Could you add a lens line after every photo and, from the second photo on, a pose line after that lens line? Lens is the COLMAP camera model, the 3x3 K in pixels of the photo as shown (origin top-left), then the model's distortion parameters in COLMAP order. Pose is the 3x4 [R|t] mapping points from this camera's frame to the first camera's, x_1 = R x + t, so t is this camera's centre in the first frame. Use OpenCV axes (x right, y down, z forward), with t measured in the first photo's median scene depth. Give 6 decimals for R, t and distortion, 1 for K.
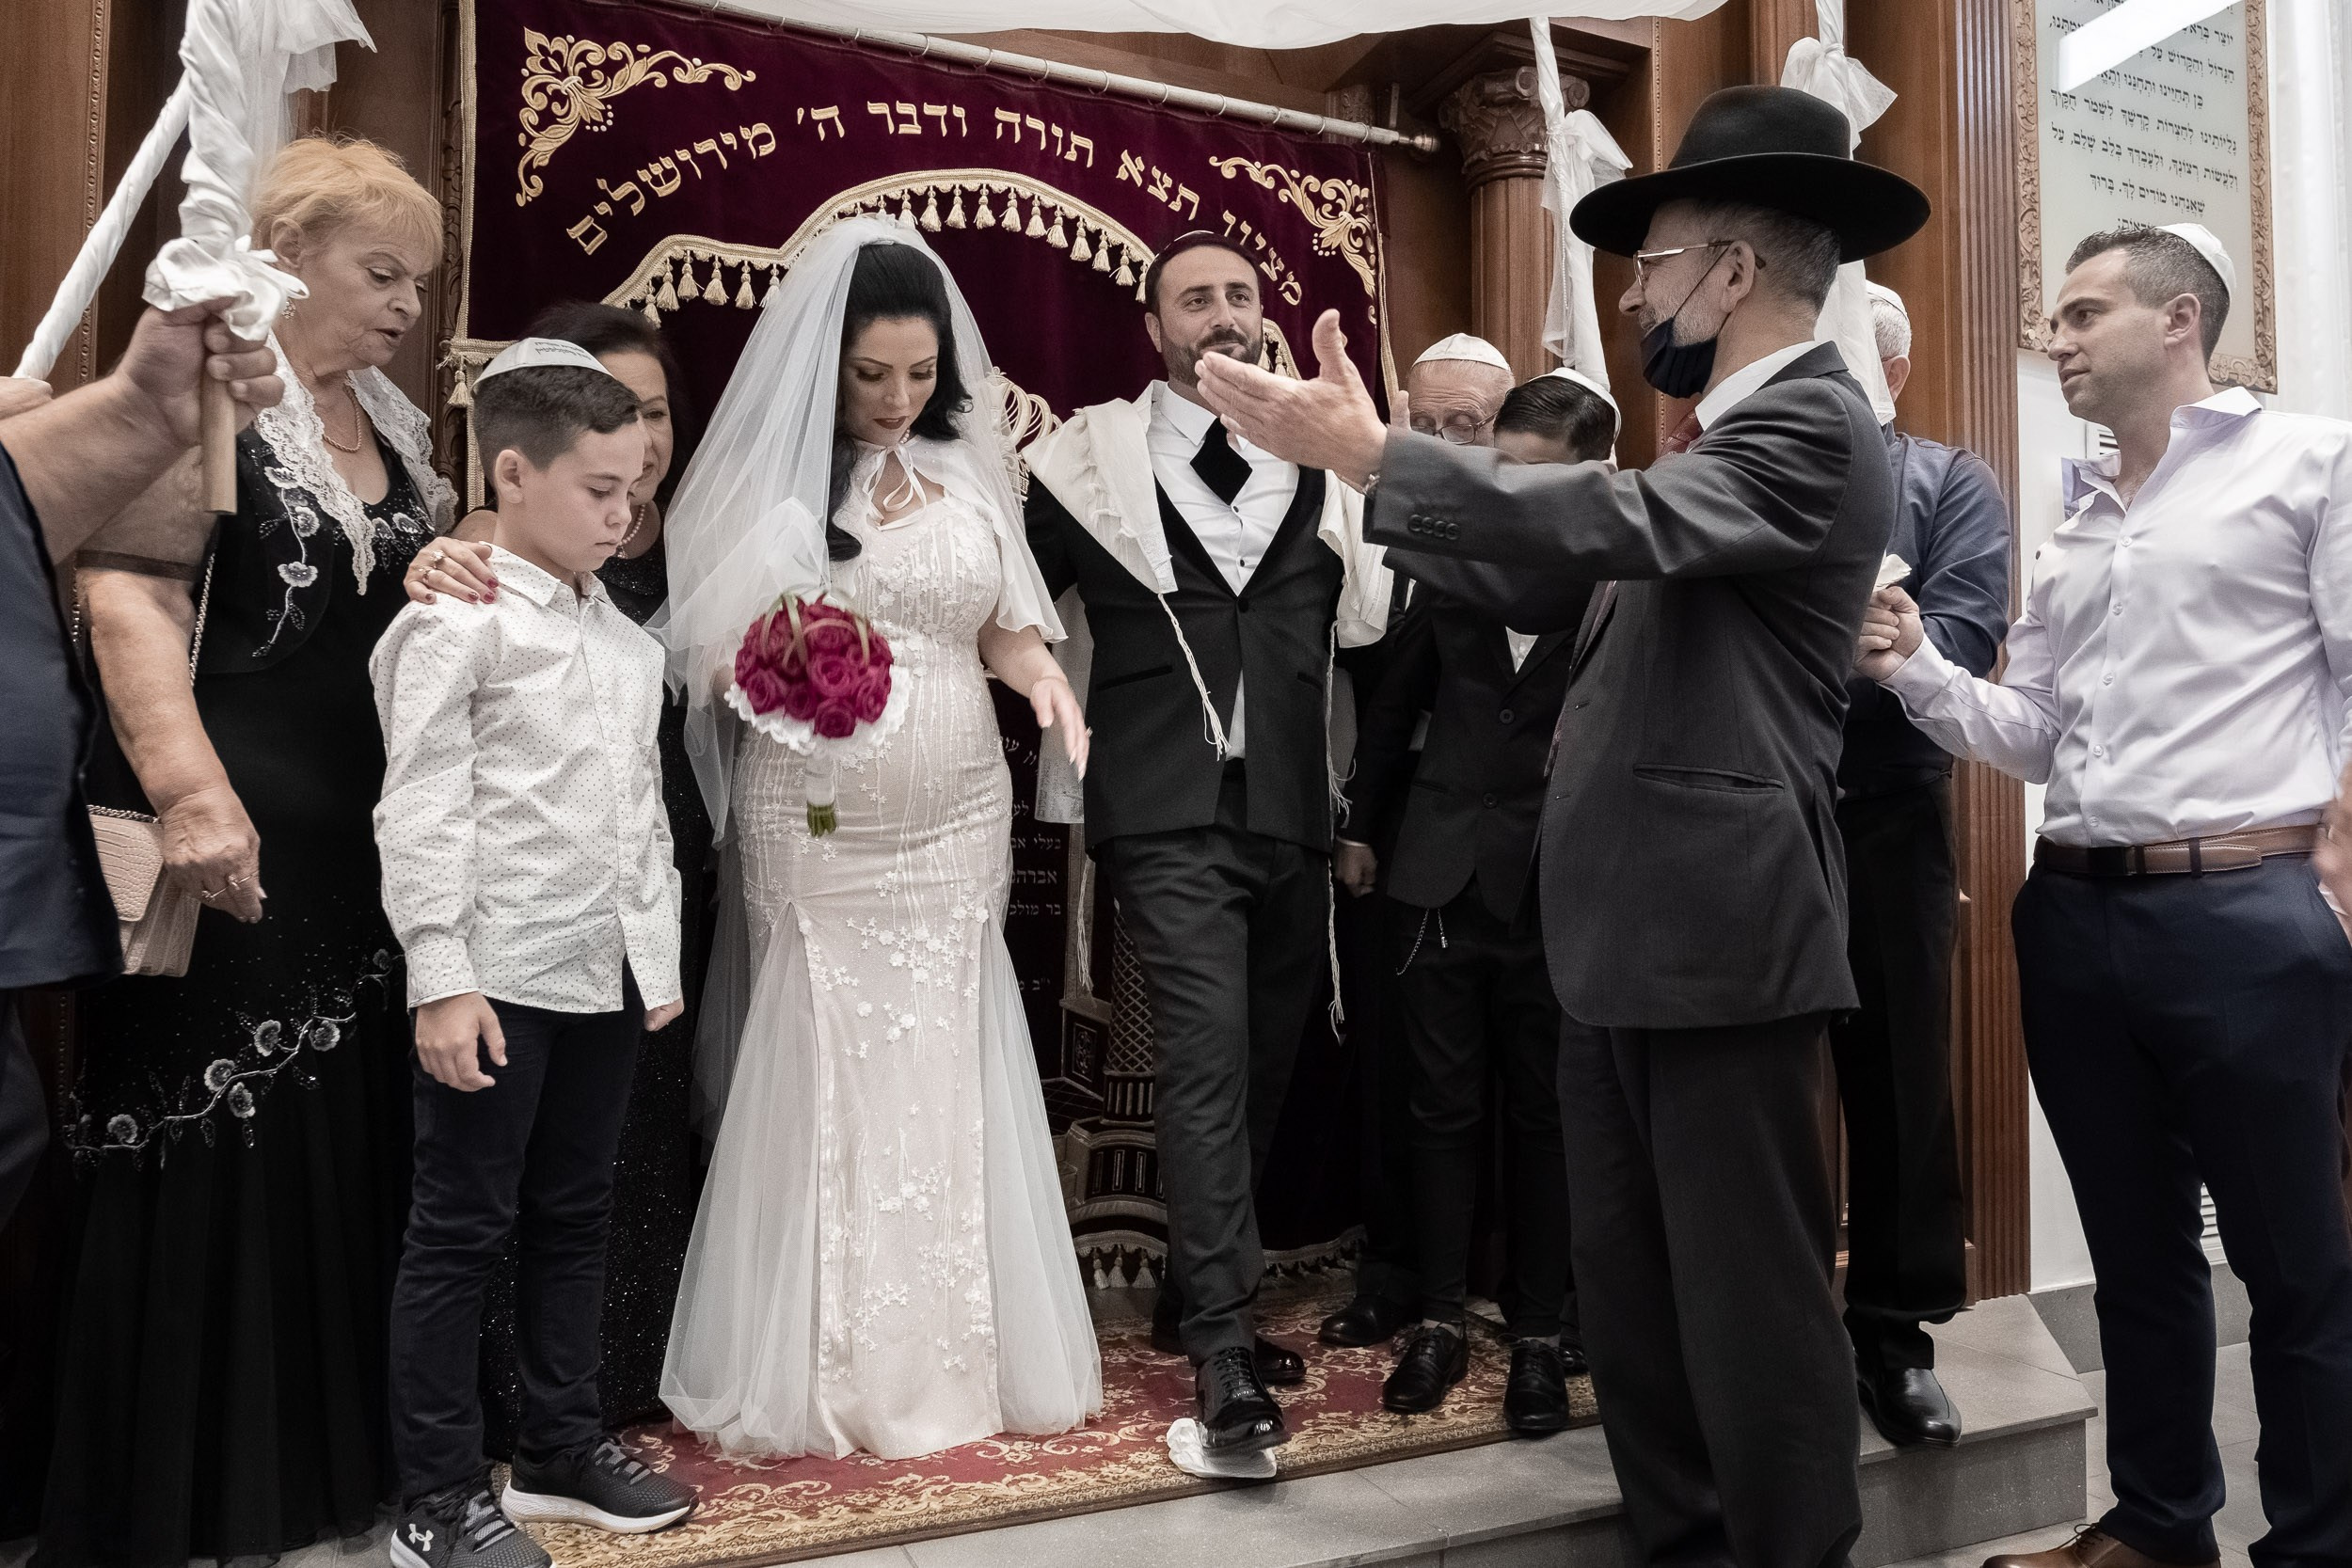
lens RADIAL K [[1668.9, 0, 1218.1], [0, 1668.9, 769.3], [0, 0, 1]] dist [-0.034898, 0.017824]
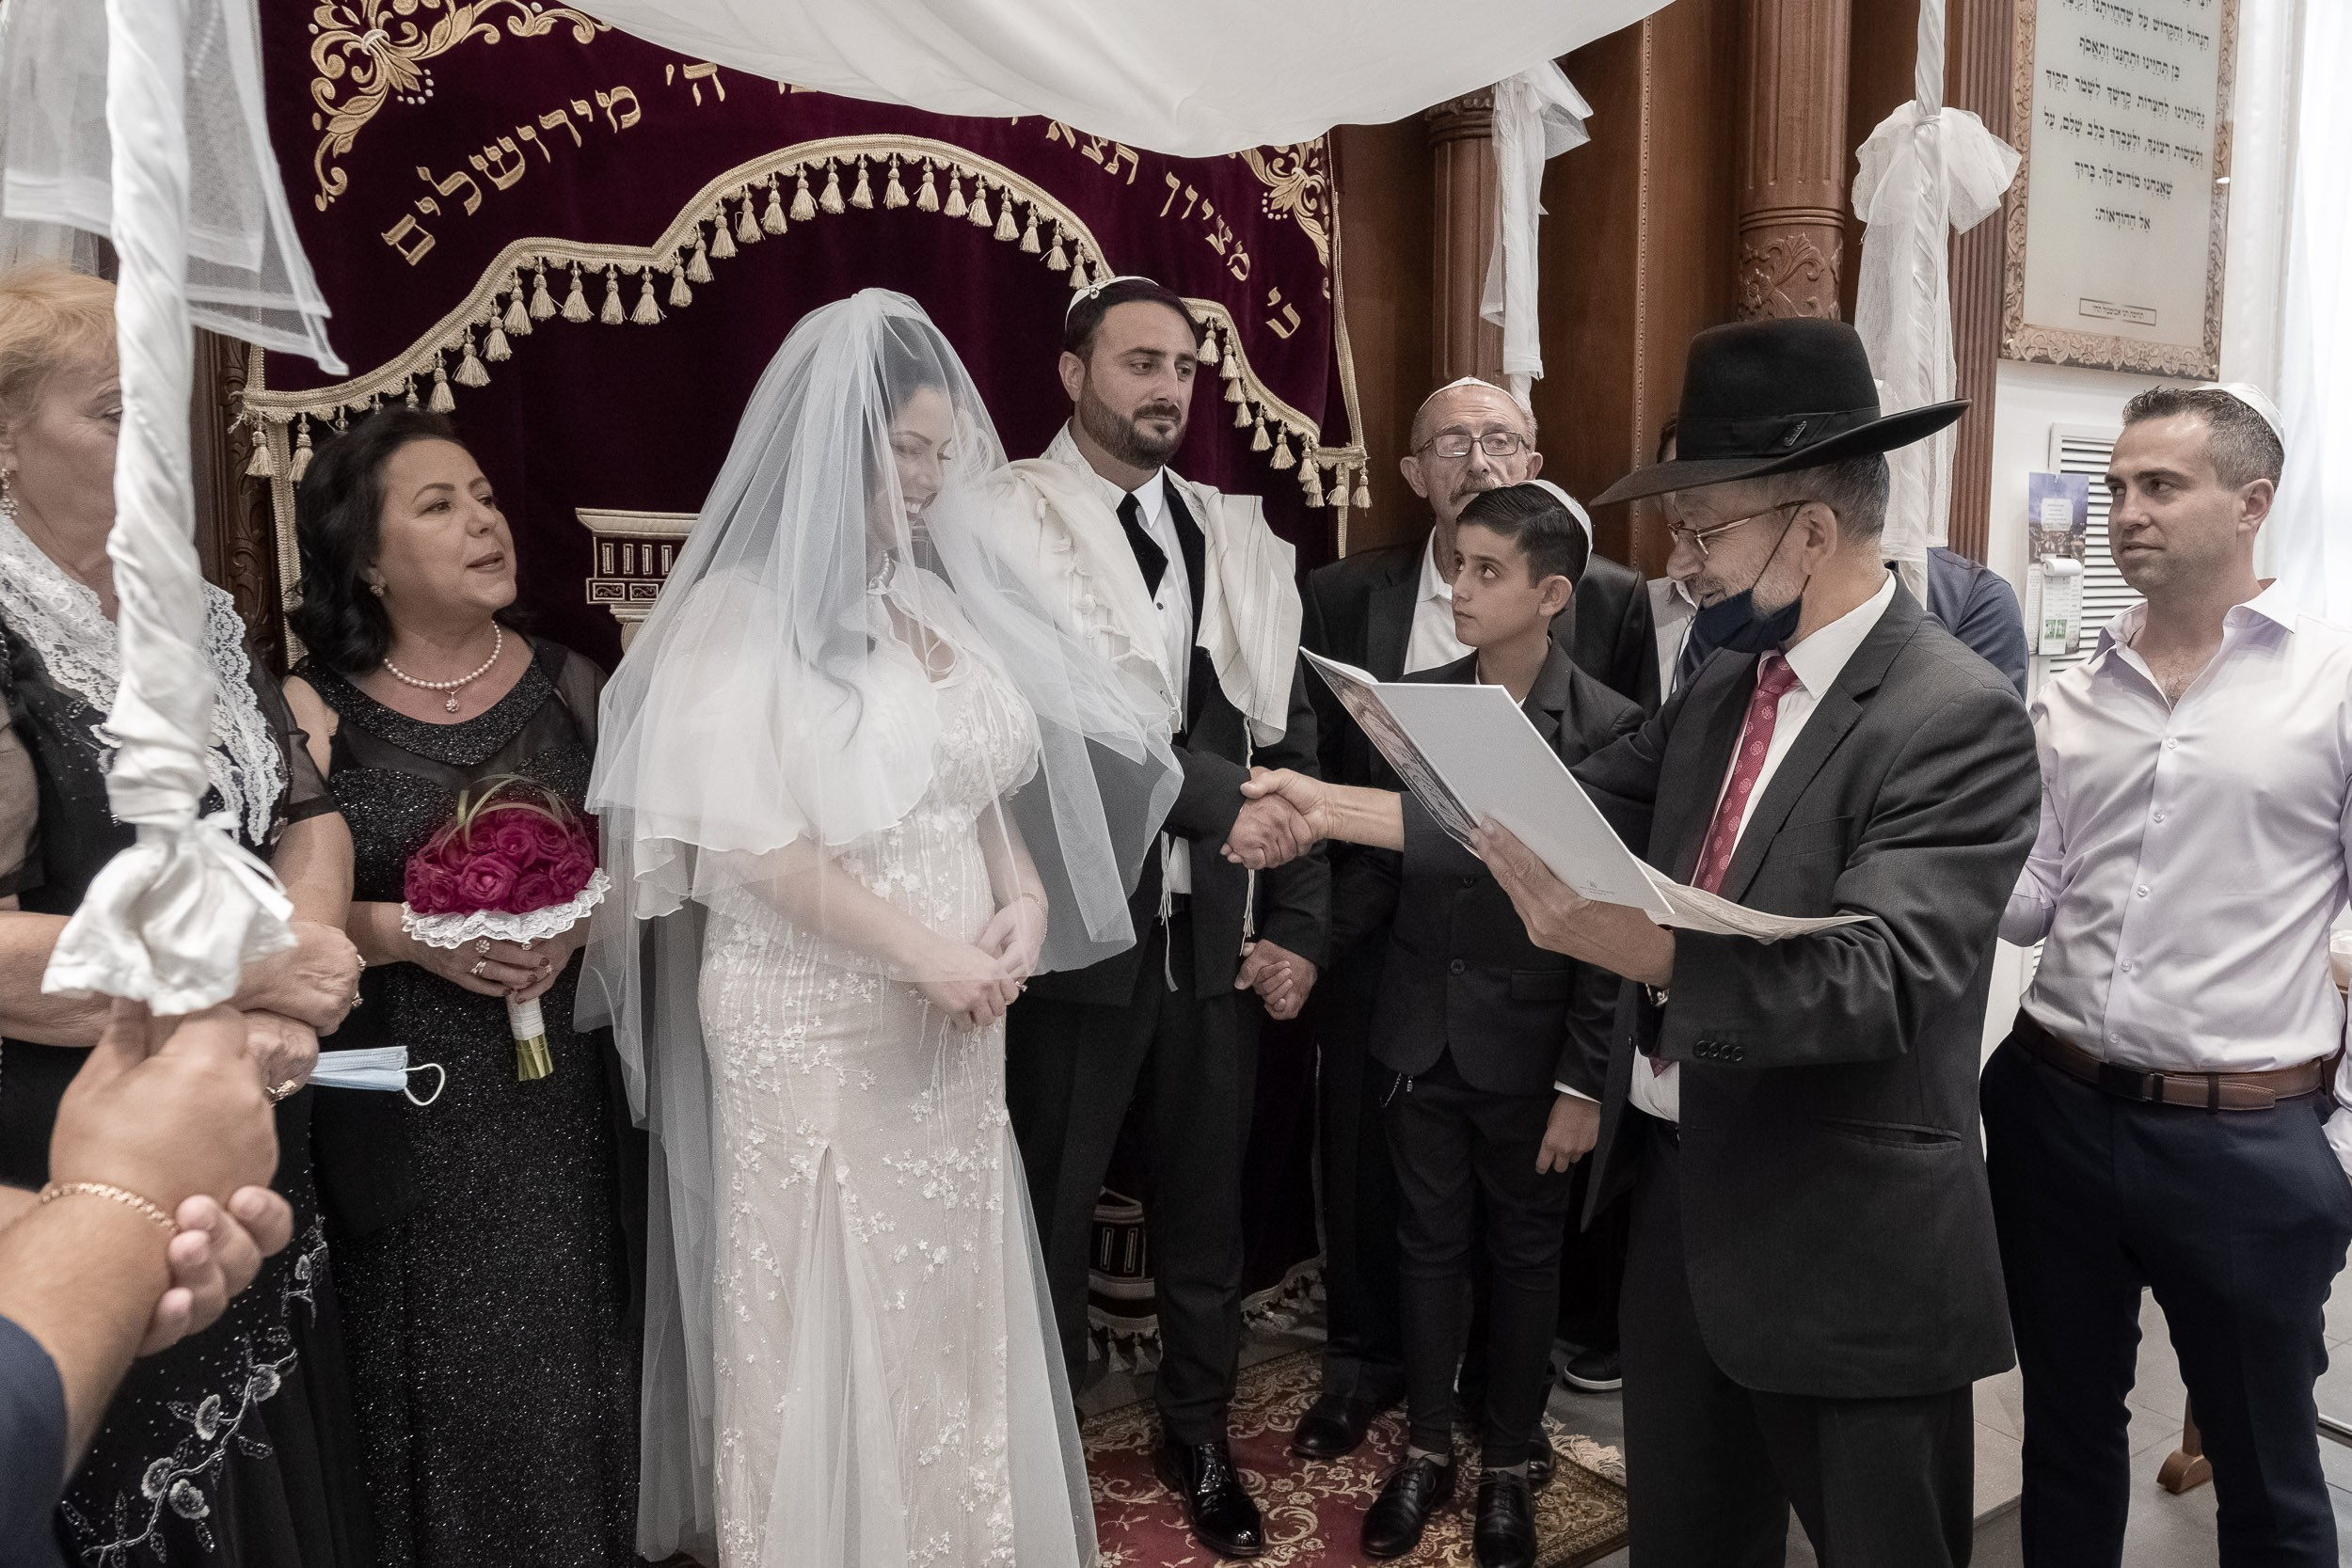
lens RADIAL K [[1772.4, 0, 1305.1], [0, 1772.4, 747.3], [0, 0, 1]] dist [-0.036184, 0.013969]
pose [[0.982235, -0.019080, 0.186684, -0.111854], [-0.010519, 0.987655, 0.156291, -0.203595], [-0.187362, -0.155478, 0.969908, 0.060614]]
